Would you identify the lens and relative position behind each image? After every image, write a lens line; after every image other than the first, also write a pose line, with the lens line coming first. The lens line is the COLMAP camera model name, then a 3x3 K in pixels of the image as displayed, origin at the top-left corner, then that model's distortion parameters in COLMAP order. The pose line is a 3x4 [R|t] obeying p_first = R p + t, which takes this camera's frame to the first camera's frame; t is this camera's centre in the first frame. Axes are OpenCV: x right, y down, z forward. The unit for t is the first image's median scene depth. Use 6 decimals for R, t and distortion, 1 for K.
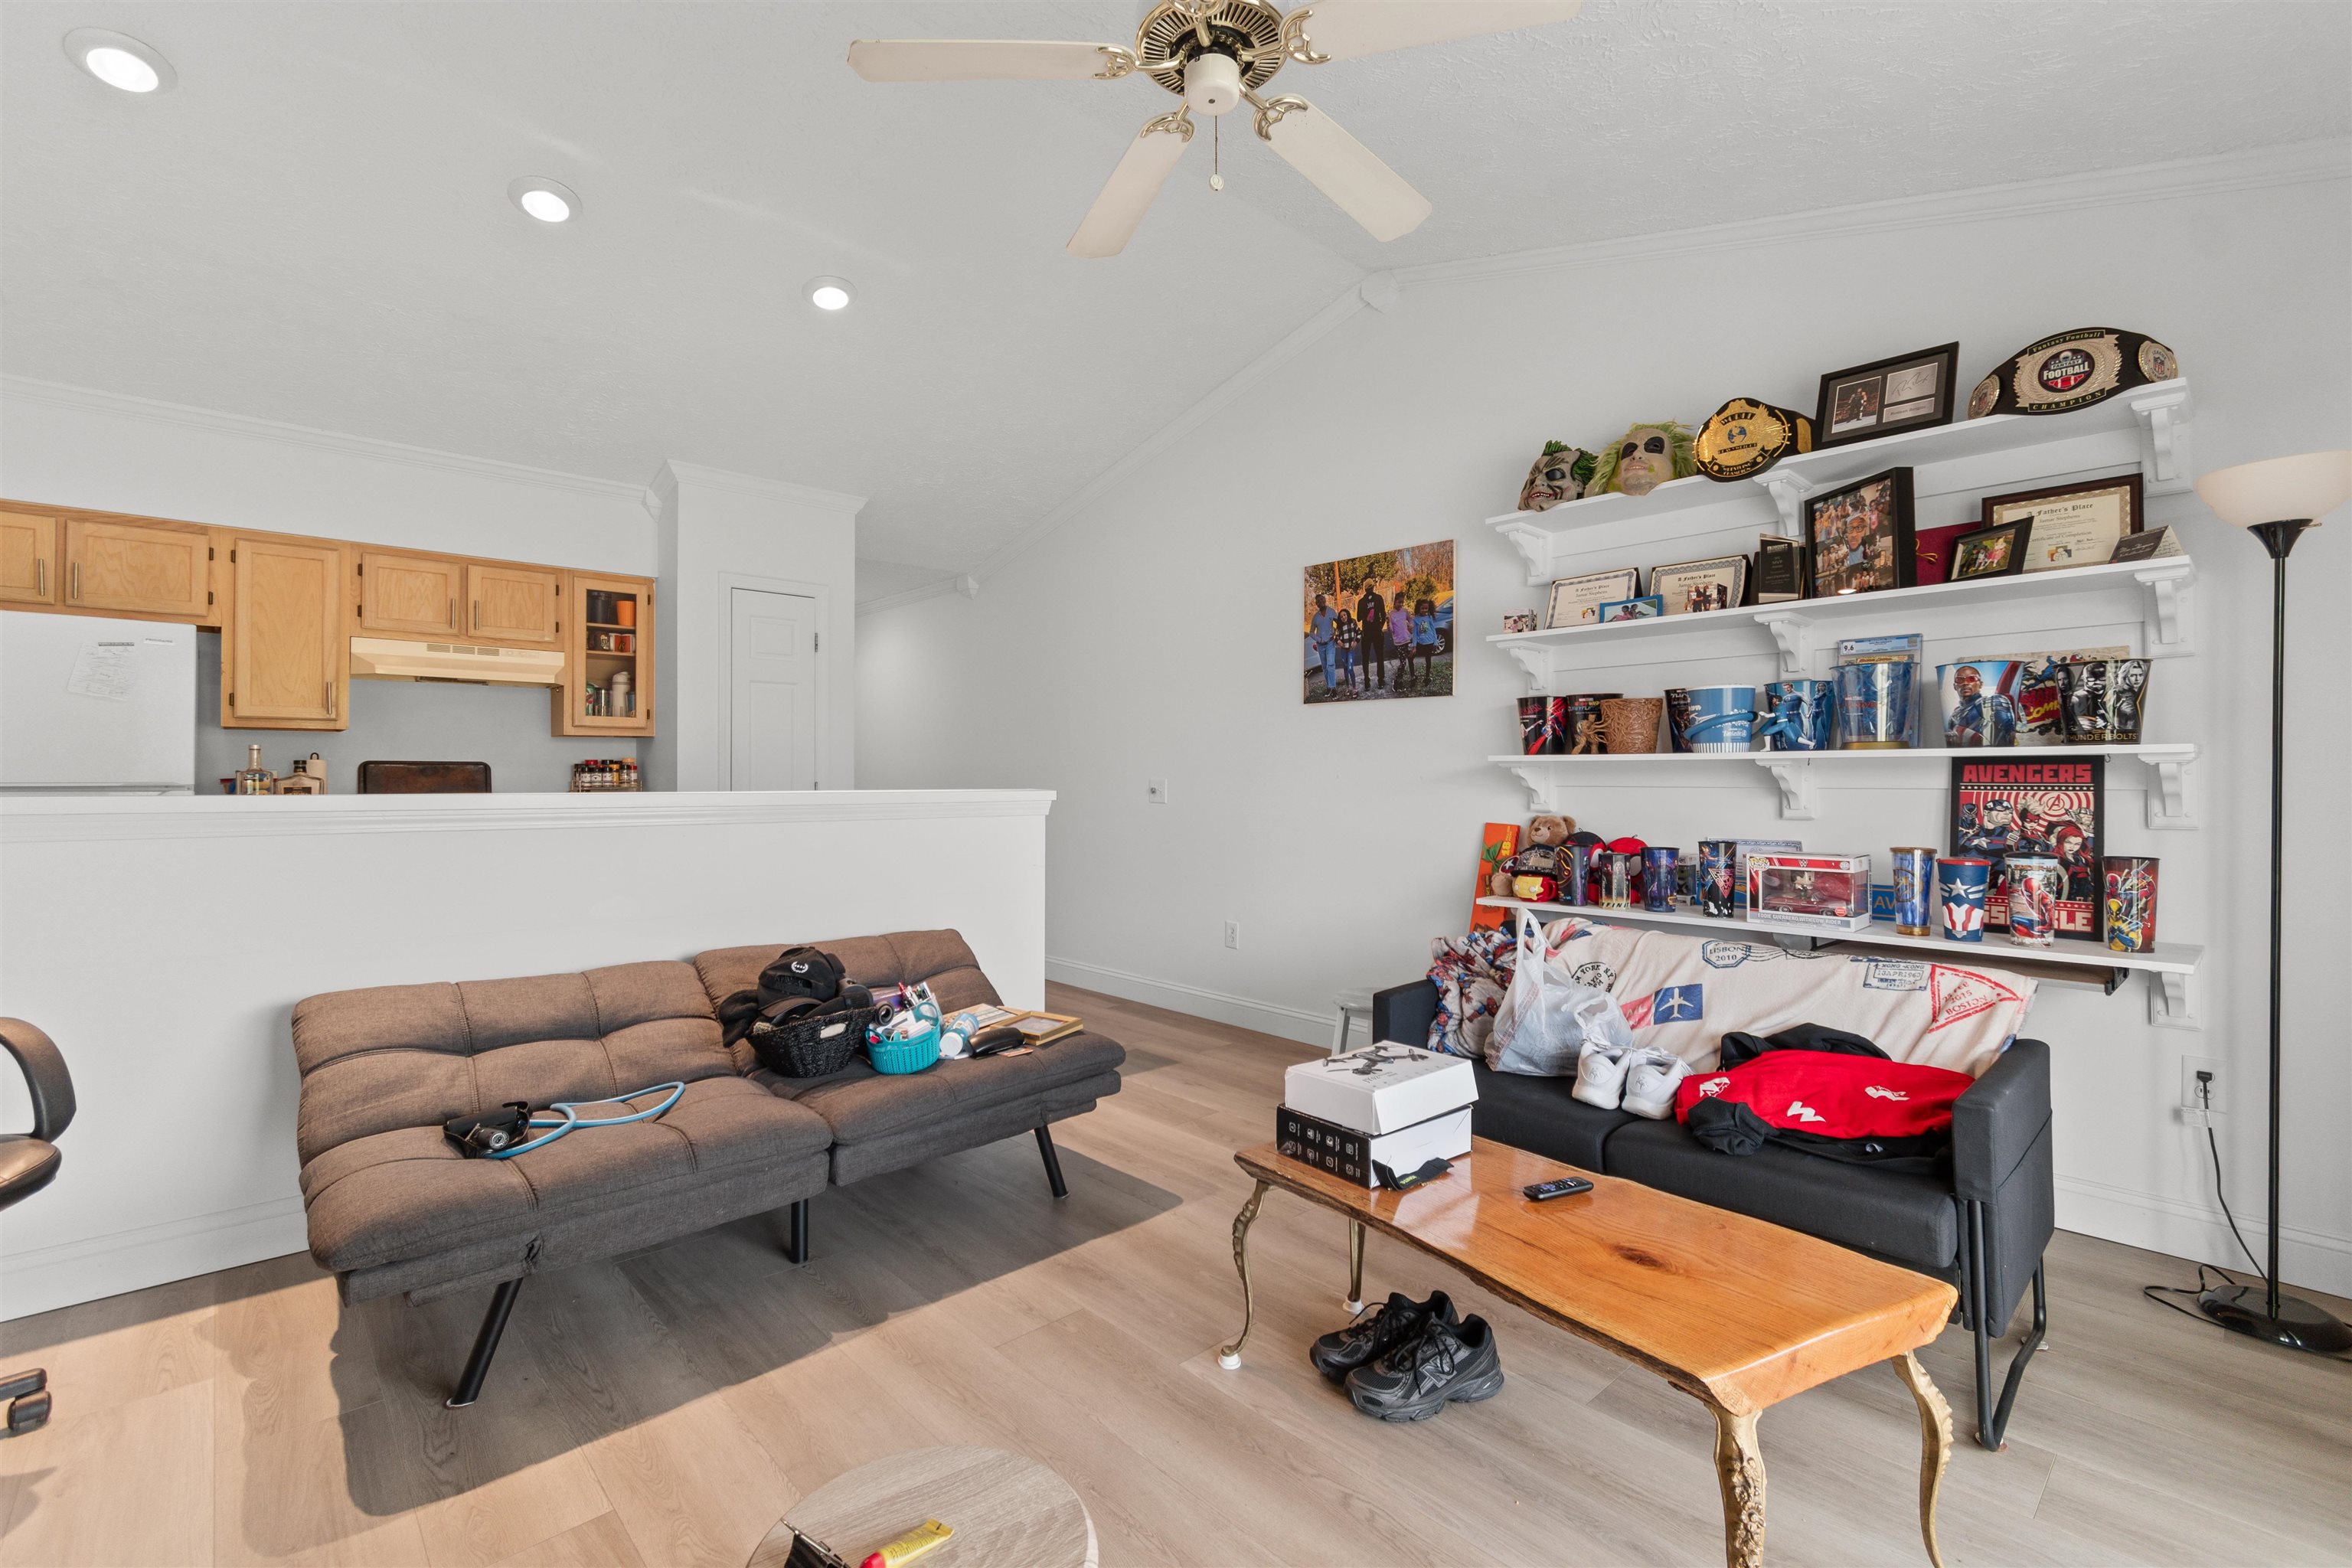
lens RADIAL K [[1048.2, 0, 1175.7], [0, 1048.2, 794.7], [0, 0, 1]] dist [0.003318, 0.000626]
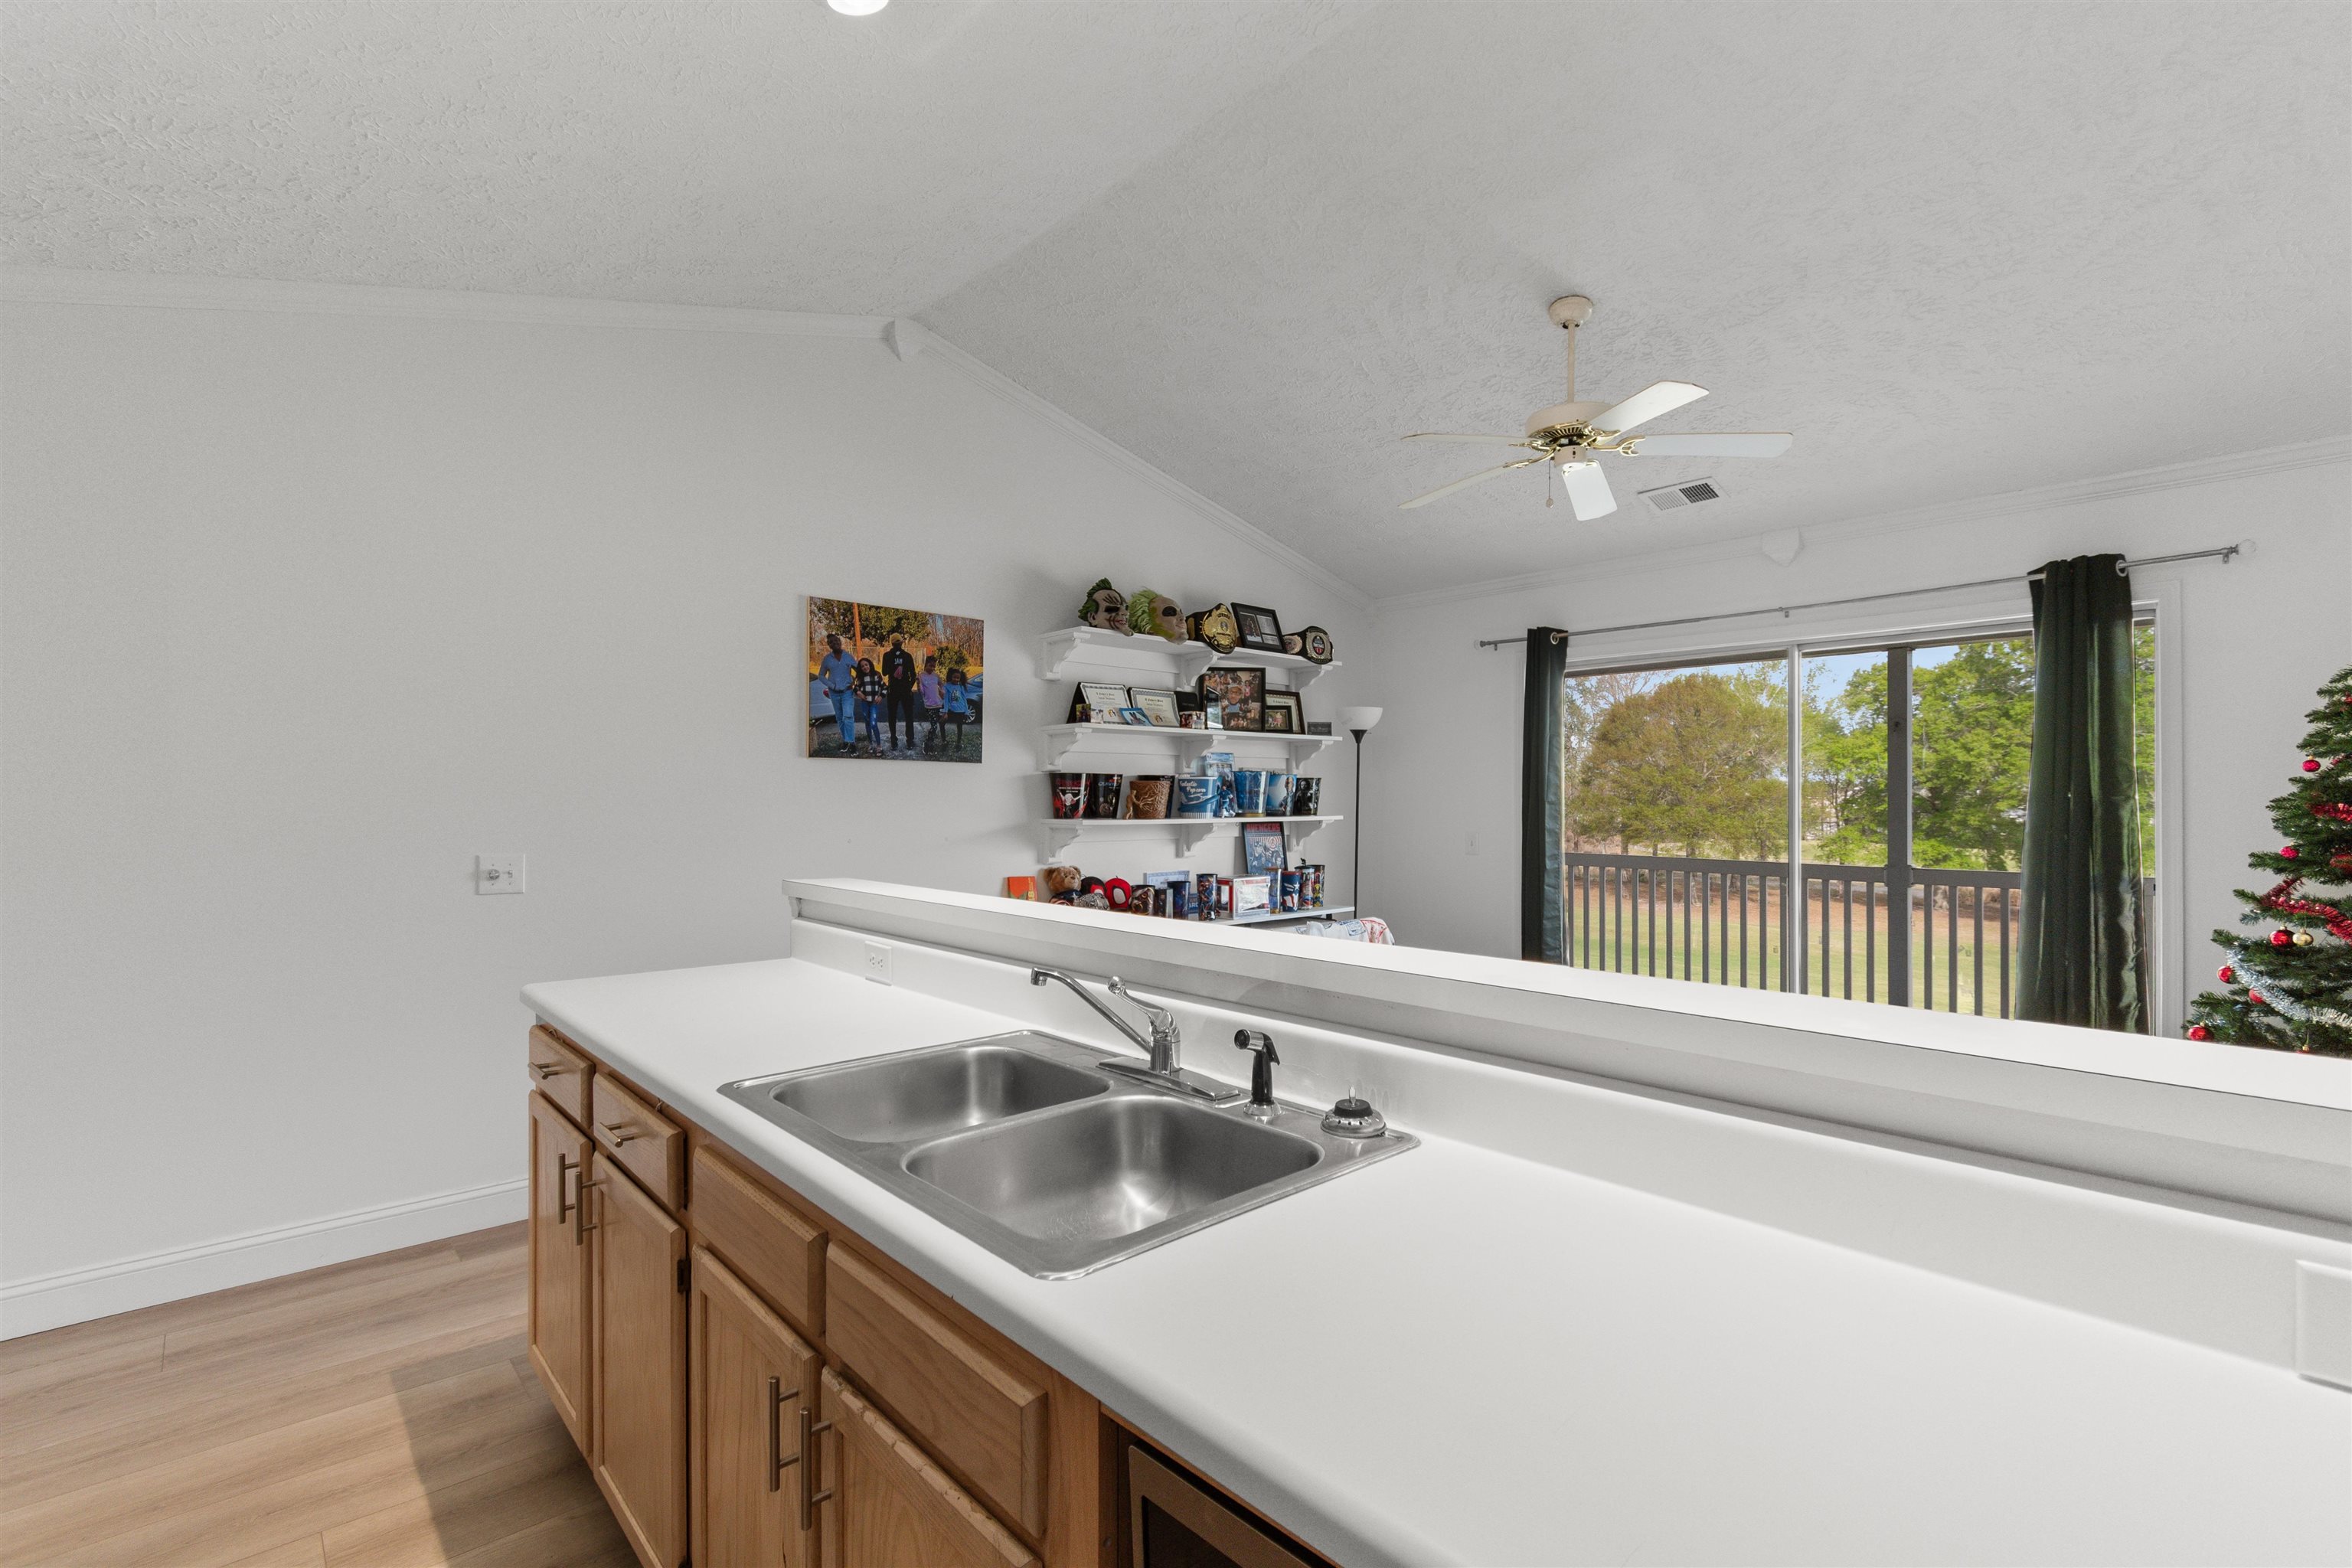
lens RADIAL K [[1048.2, 0, 1175.7], [0, 1048.2, 794.7], [0, 0, 1]] dist [0.003318, 0.000626]
pose [[0.016626, 0.004974, 0.999849, -0.784796], [0.014964, 0.999874, -0.005223, -0.051721], [-0.999750, 0.015049, 0.016550, 0.752244]]
